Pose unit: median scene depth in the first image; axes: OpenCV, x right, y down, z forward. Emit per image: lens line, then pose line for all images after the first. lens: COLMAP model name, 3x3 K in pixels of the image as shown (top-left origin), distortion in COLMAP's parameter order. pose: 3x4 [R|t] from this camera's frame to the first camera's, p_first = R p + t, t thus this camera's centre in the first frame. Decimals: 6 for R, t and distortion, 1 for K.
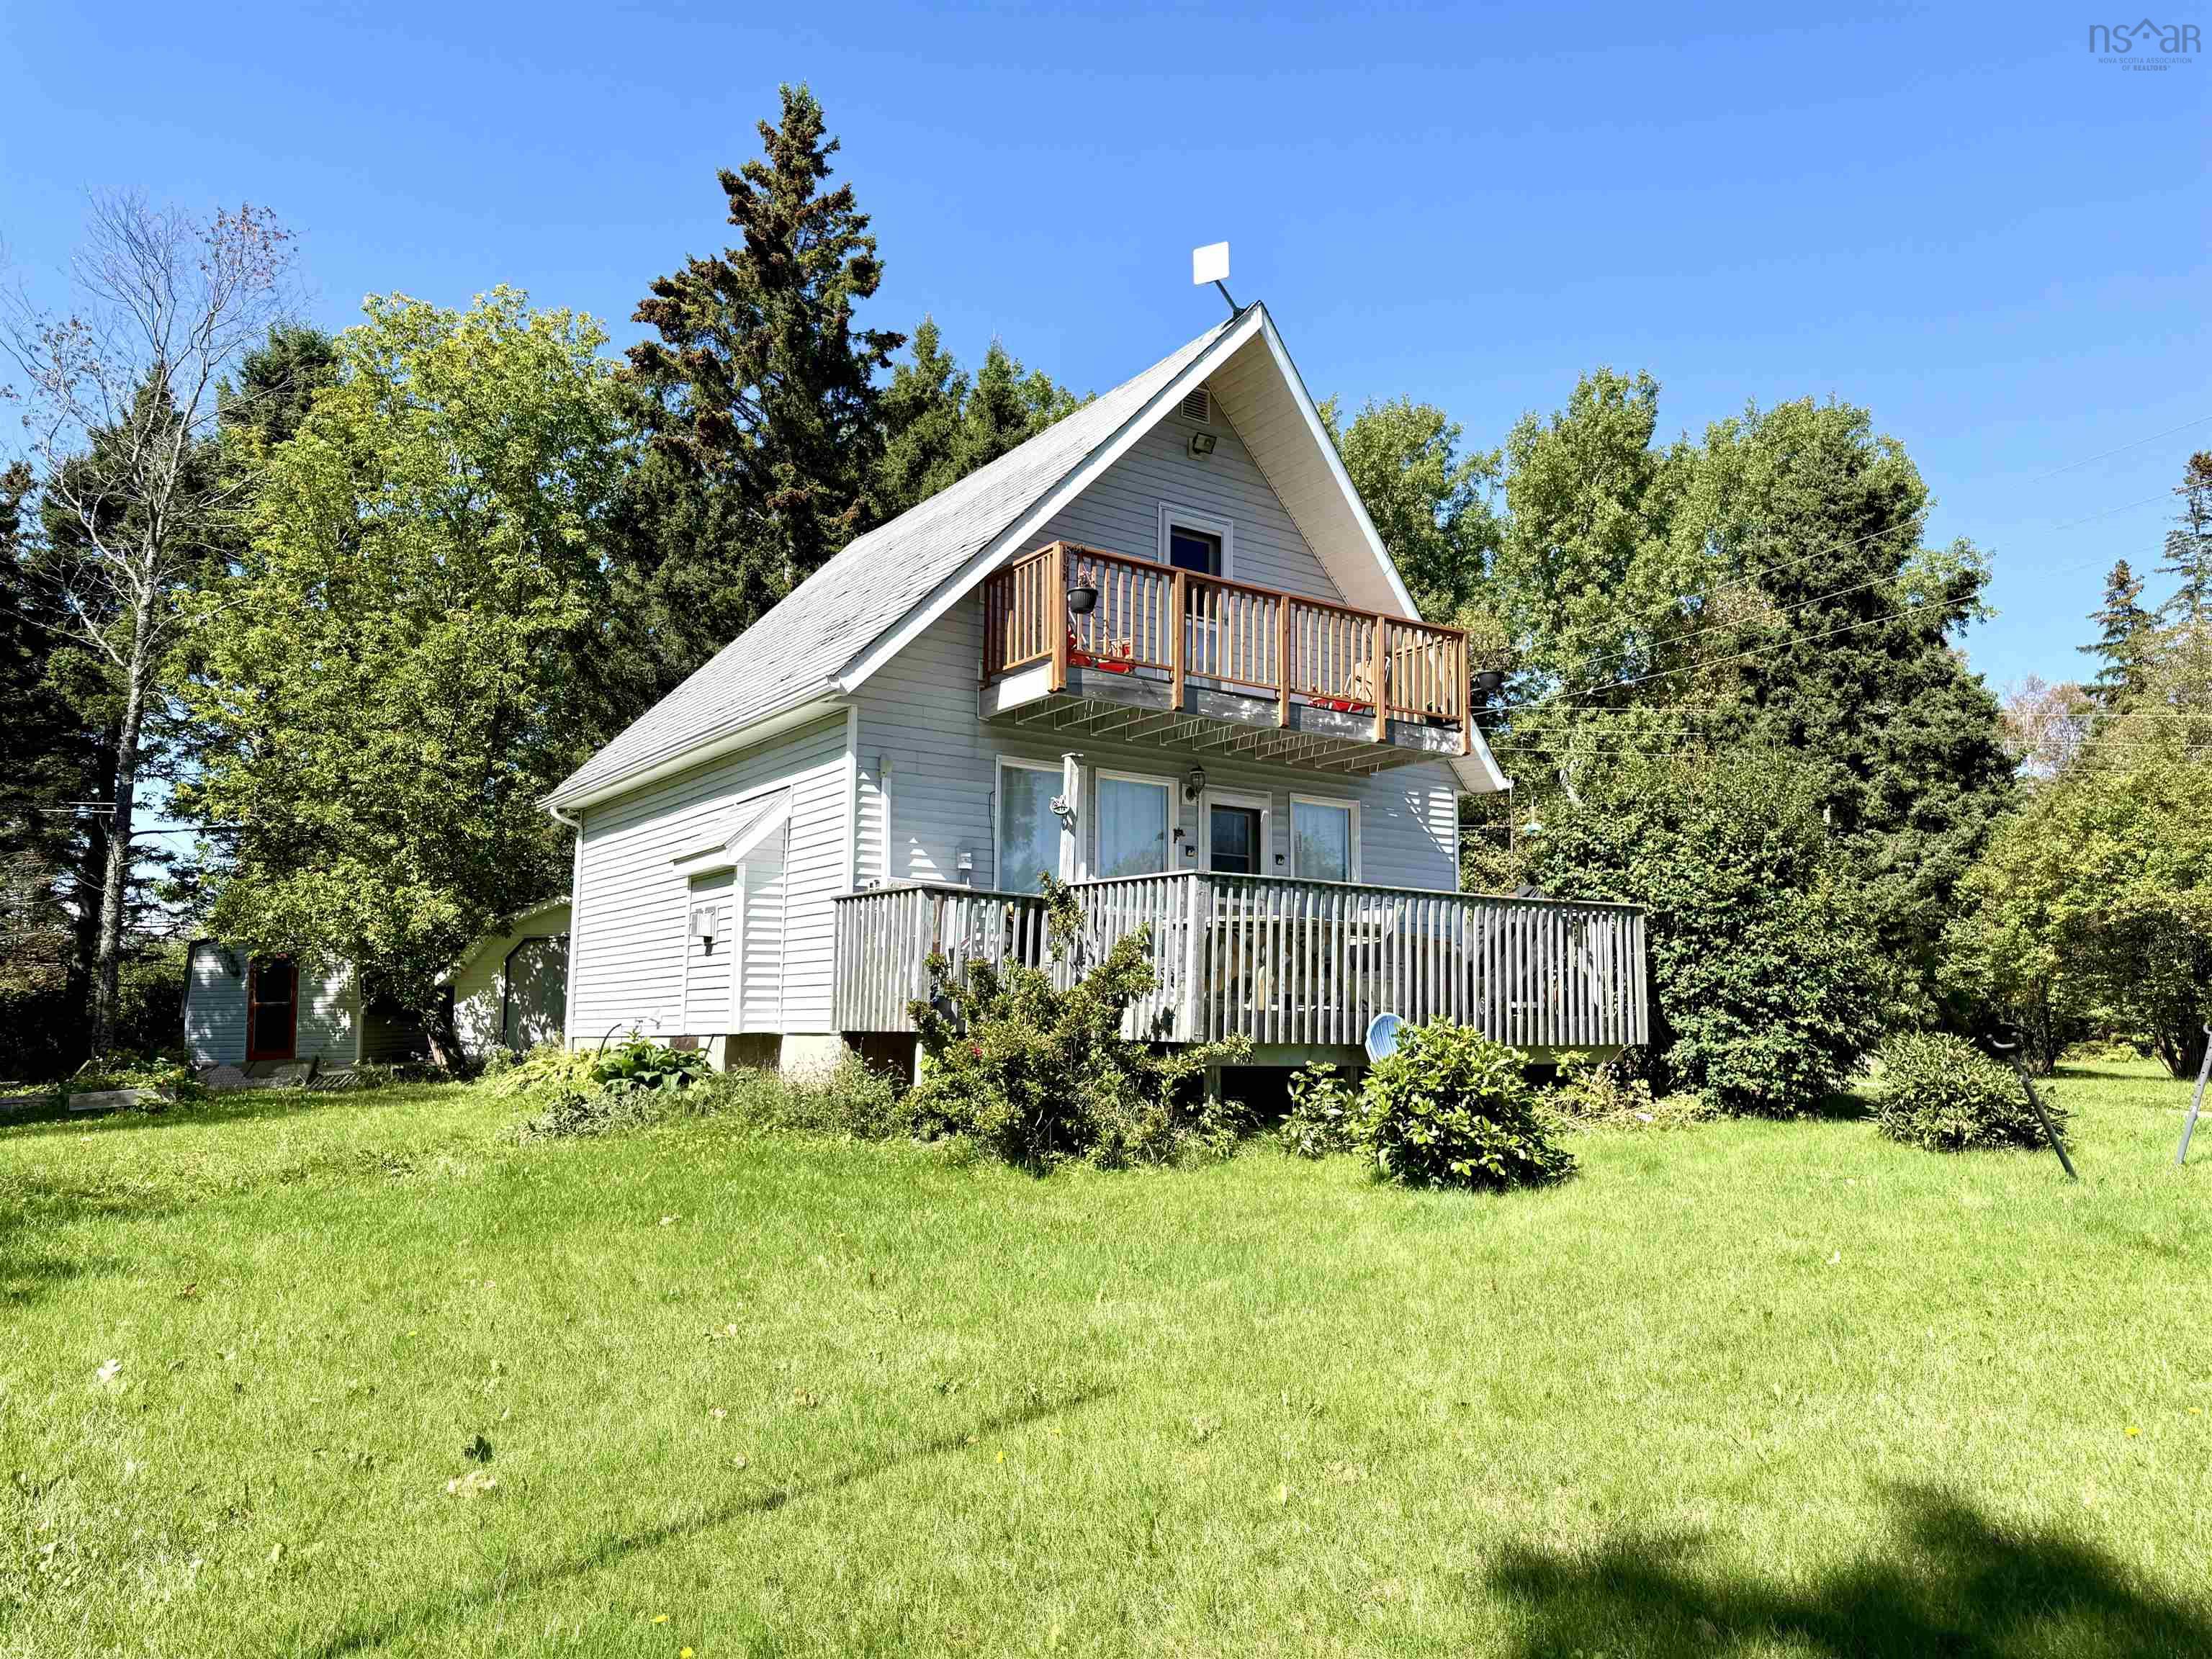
lens RADIAL K [[1530.9, 0, 1106.0], [0, 1530.9, 829.5], [0, 0, 1]] dist [0.118816, -0.178553]
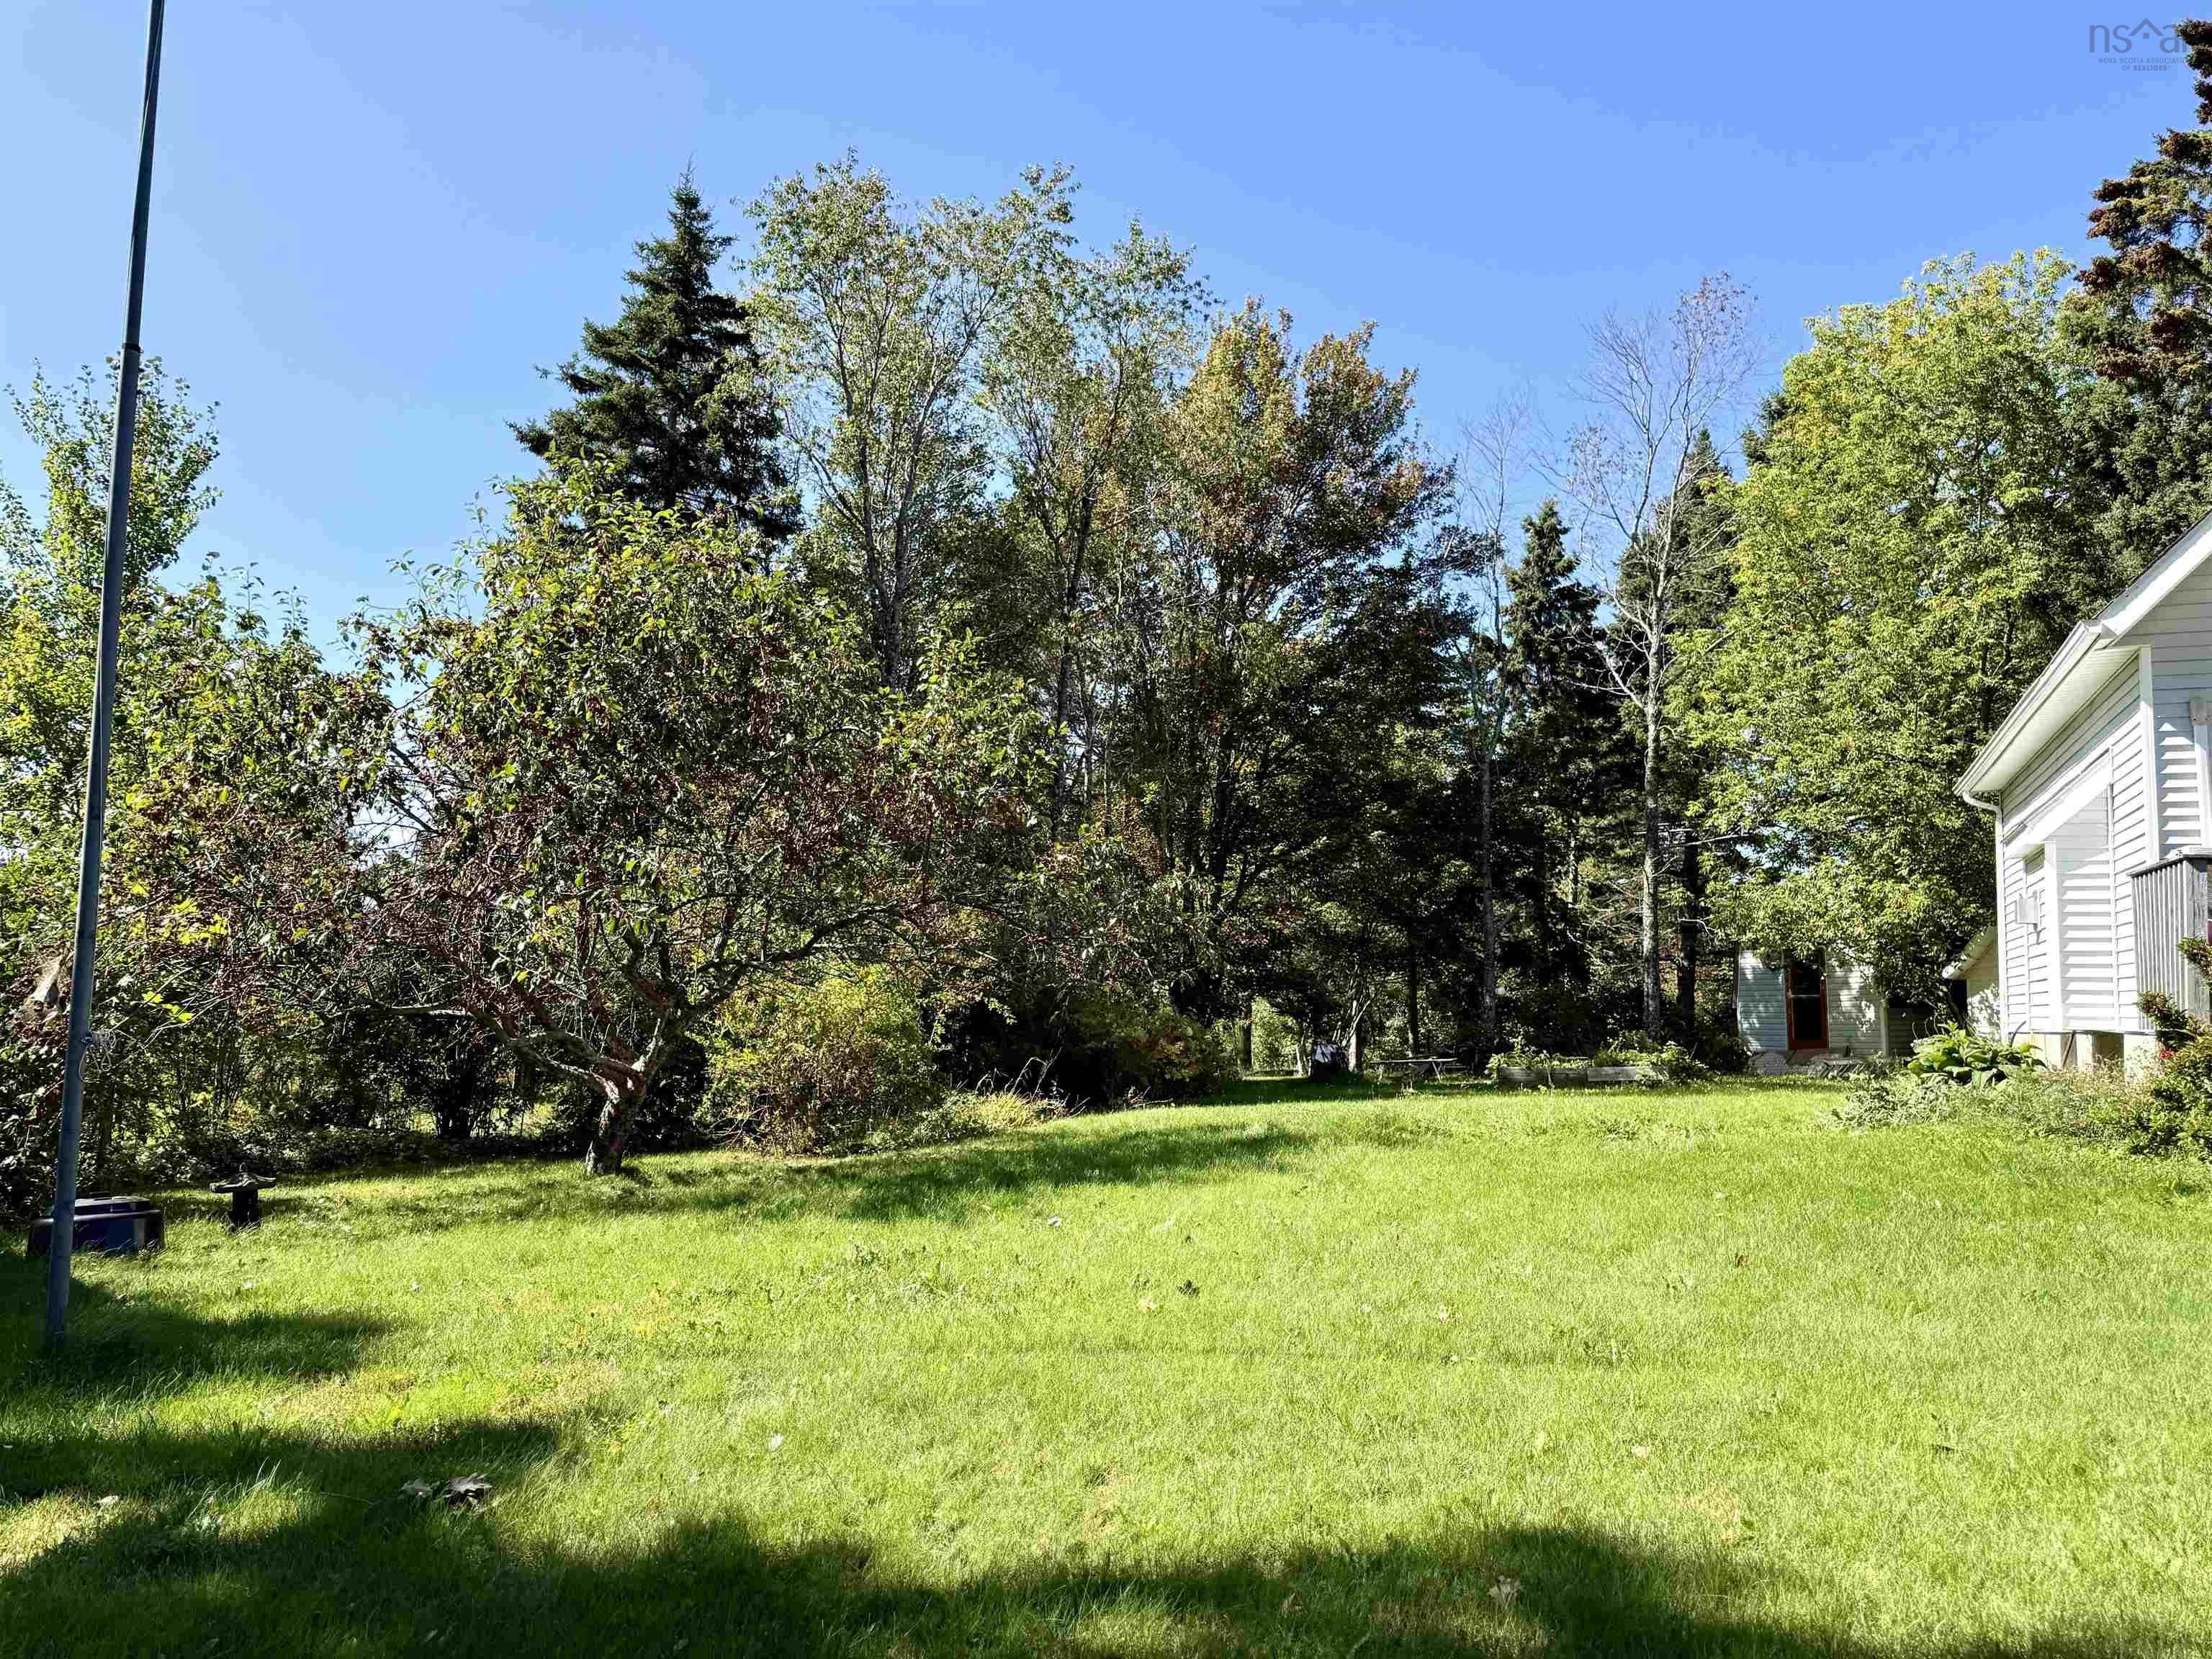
lens RADIAL K [[1580.4, 0, 1106.0], [0, 1580.4, 829.5], [0, 0, 1]] dist [0.000233, -0.056059]
pose [[0.518470, -0.081966, -0.851158, 0.175812], [0.084306, 0.995445, -0.044507, 0.006599], [0.850930, -0.048682, 0.523019, 0.037480]]
